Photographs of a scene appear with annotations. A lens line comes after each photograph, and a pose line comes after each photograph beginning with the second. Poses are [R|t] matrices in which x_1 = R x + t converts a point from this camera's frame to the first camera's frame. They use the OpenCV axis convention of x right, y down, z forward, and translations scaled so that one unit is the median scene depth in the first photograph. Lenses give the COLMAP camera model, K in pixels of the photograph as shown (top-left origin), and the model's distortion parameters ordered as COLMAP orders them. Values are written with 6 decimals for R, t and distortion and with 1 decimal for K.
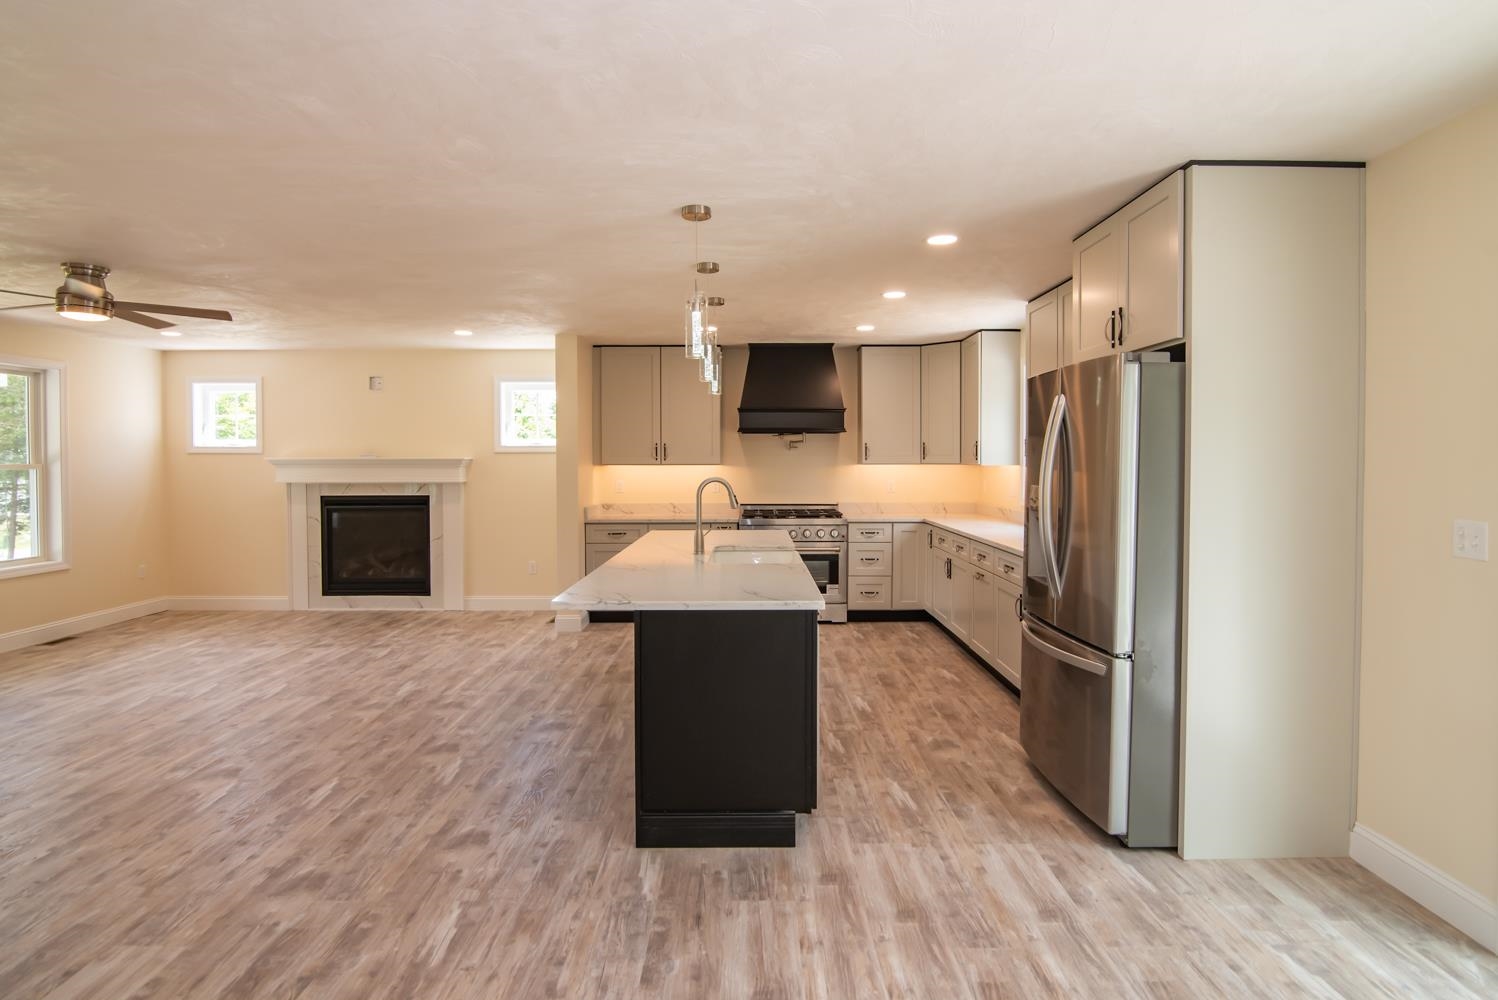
lens RADIAL K [[718.6, 0, 753.6], [0, 718.6, 475.6], [0, 0, 1]] dist [-0.002774, -0.000269]
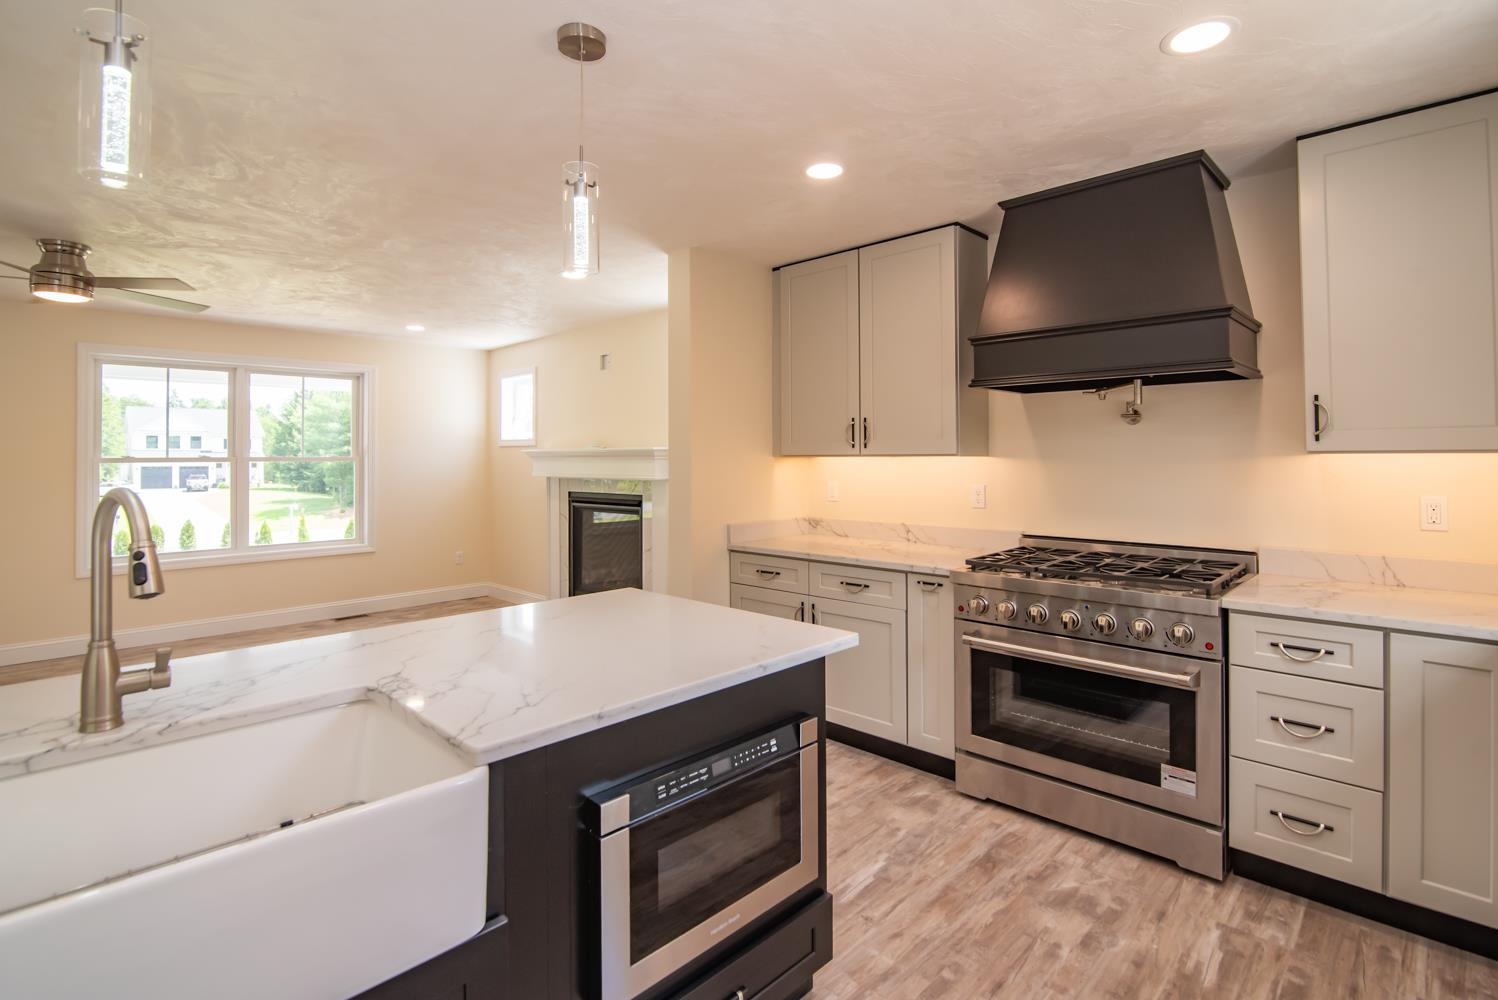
lens RADIAL K [[719.6, 0, 745.4], [0, 719.6, 448.1], [0, 0, 1]] dist [-0.006790, -0.001211]
pose [[0.720321, -0.010144, -0.693567, 0.342434], [-0.011359, 0.999586, -0.026417, -0.009124], [0.693548, 0.026907, 0.719908, 0.909962]]
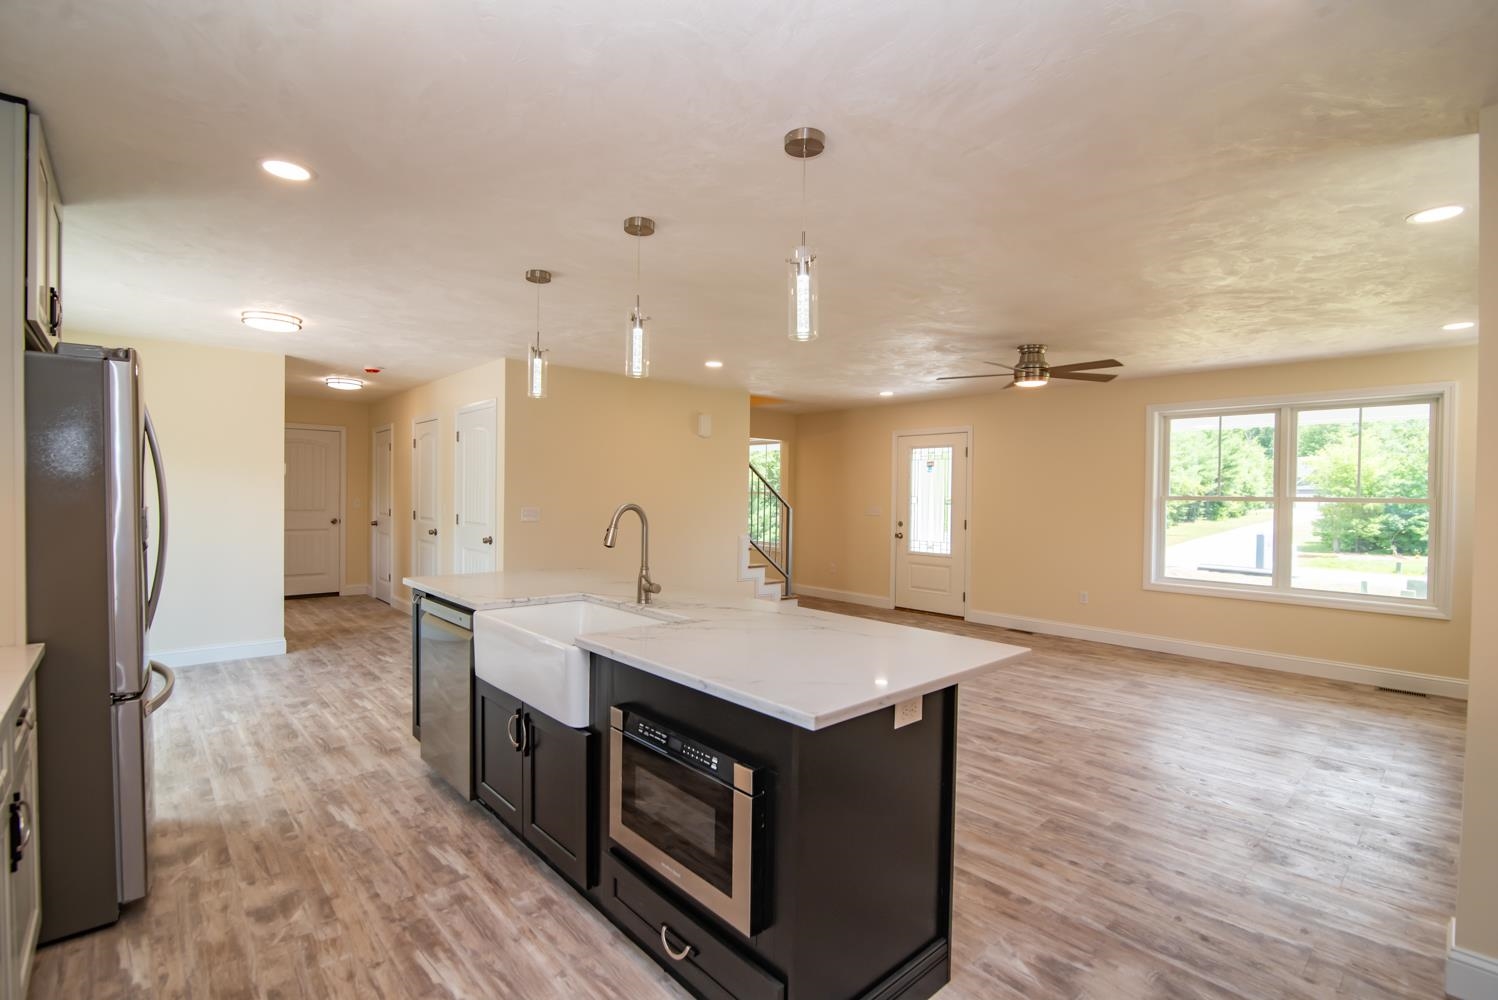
lens RADIAL K [[704.7, 0, 758.6], [0, 704.7, 502.1], [0, 0, 1]] dist [-0.015462, 0.000248]
pose [[-0.732832, 0.002234, -0.680406, 0.338301], [-0.025096, 0.999225, 0.030310, -0.023760], [0.679947, 0.039288, -0.732208, 1.590212]]
